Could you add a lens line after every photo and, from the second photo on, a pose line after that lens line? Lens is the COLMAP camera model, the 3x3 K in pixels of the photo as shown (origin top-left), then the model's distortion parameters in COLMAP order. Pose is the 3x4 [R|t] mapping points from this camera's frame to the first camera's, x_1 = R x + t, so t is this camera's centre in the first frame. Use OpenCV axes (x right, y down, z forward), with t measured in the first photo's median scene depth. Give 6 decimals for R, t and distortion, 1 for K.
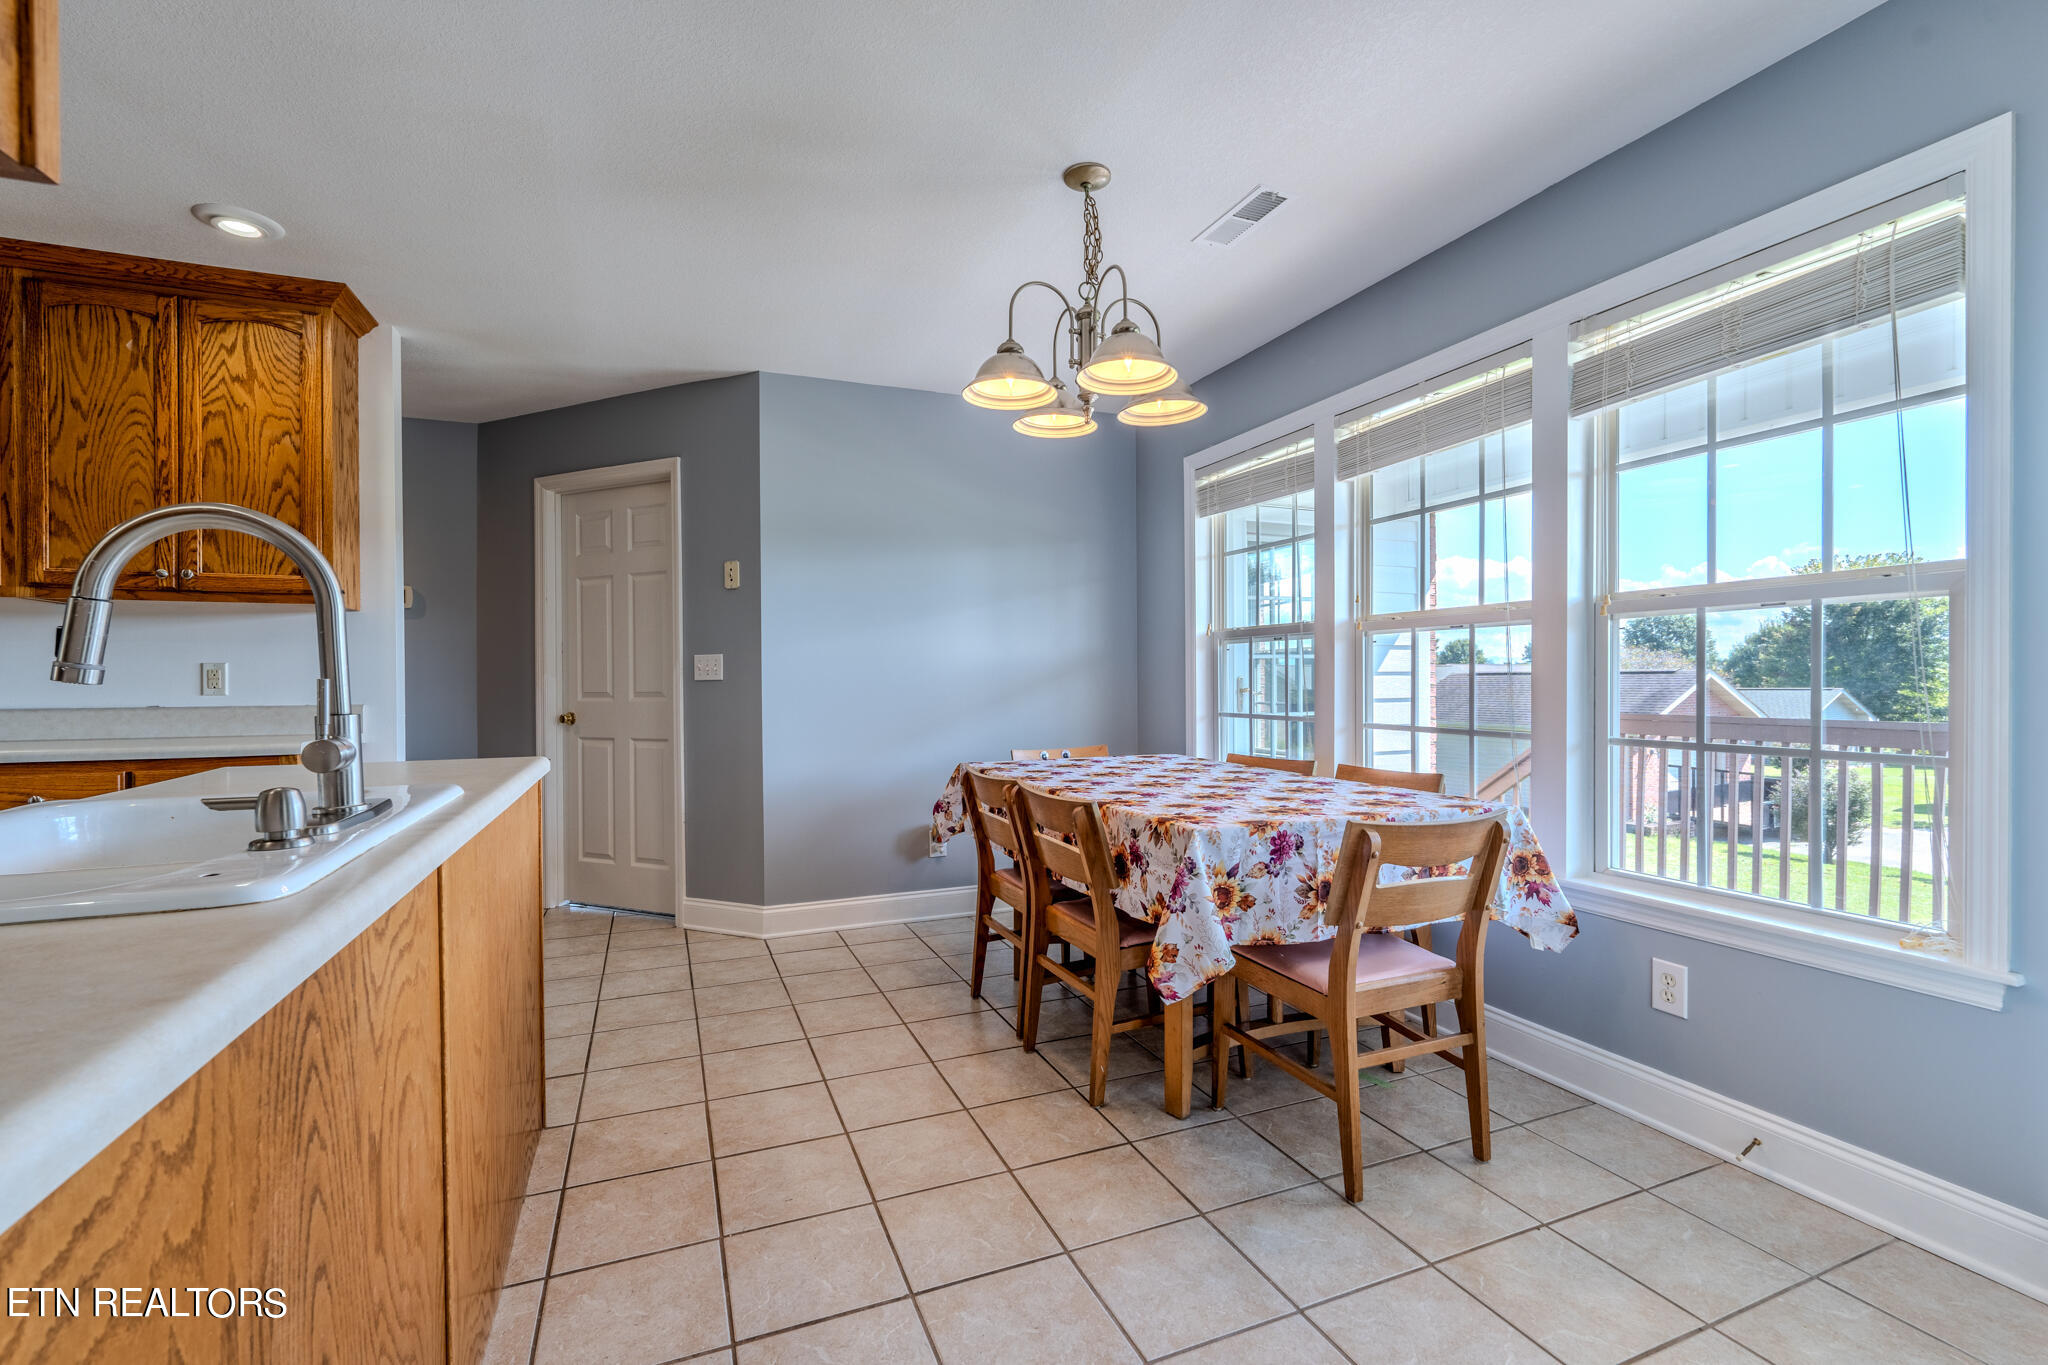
lens RADIAL K [[888.0, 0, 1021.4], [0, 888.0, 685.2], [0, 0, 1]] dist [-0.003635, -0.000042]
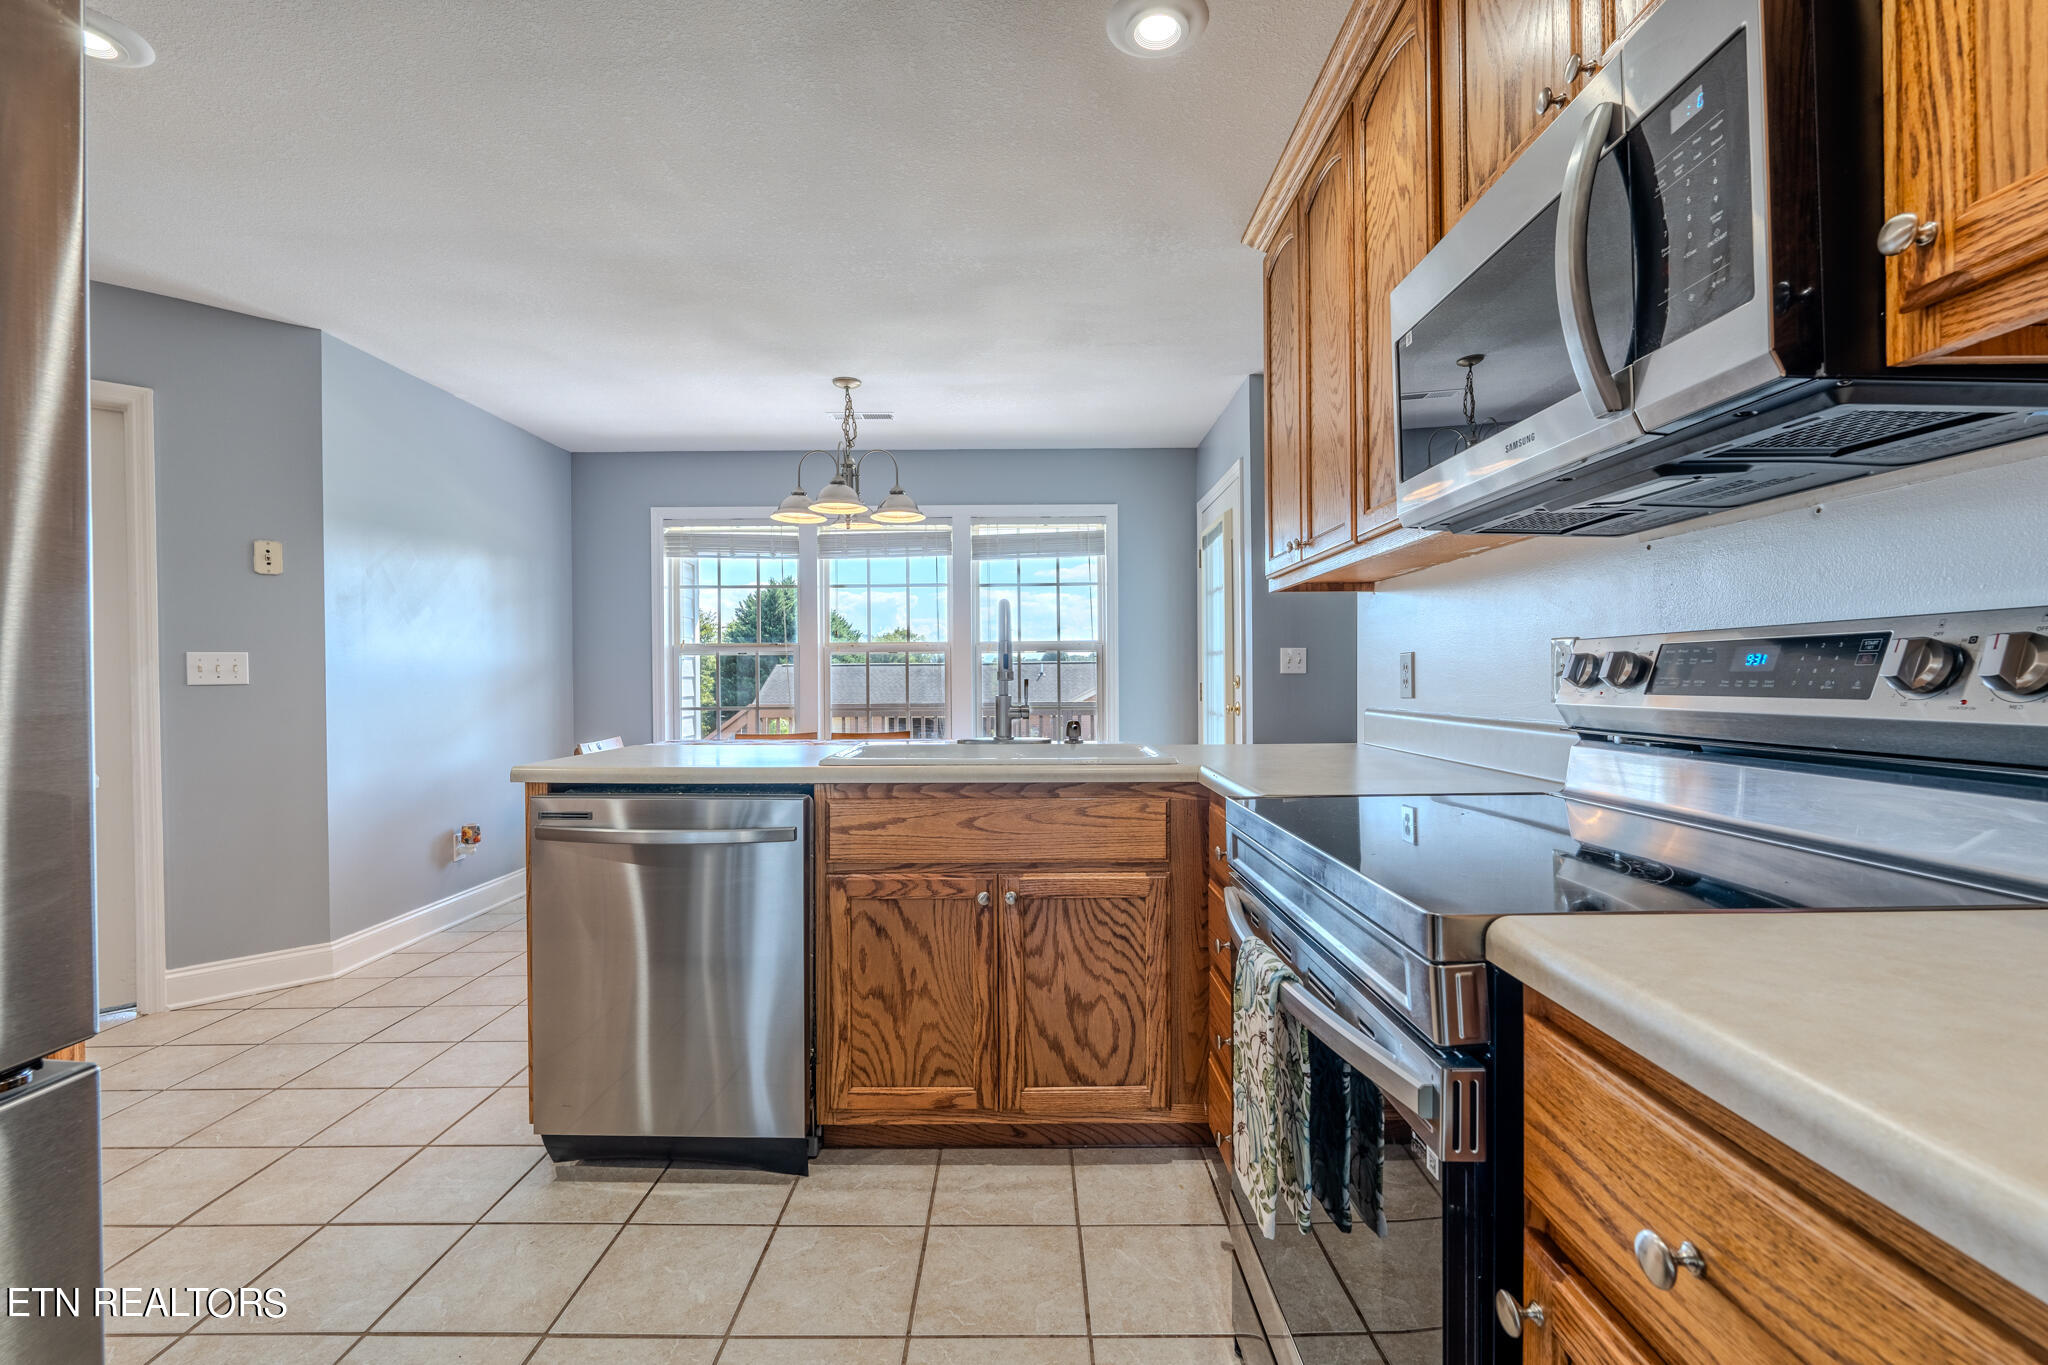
lens RADIAL K [[888.0, 0, 1021.4], [0, 888.0, 685.2], [0, 0, 1]] dist [-0.003635, -0.000042]
pose [[0.383105, -0.004470, 0.923694, -0.835684], [0.013711, 0.999906, -0.000848, 0.005982], [-0.923603, 0.012990, 0.383130, 0.032000]]
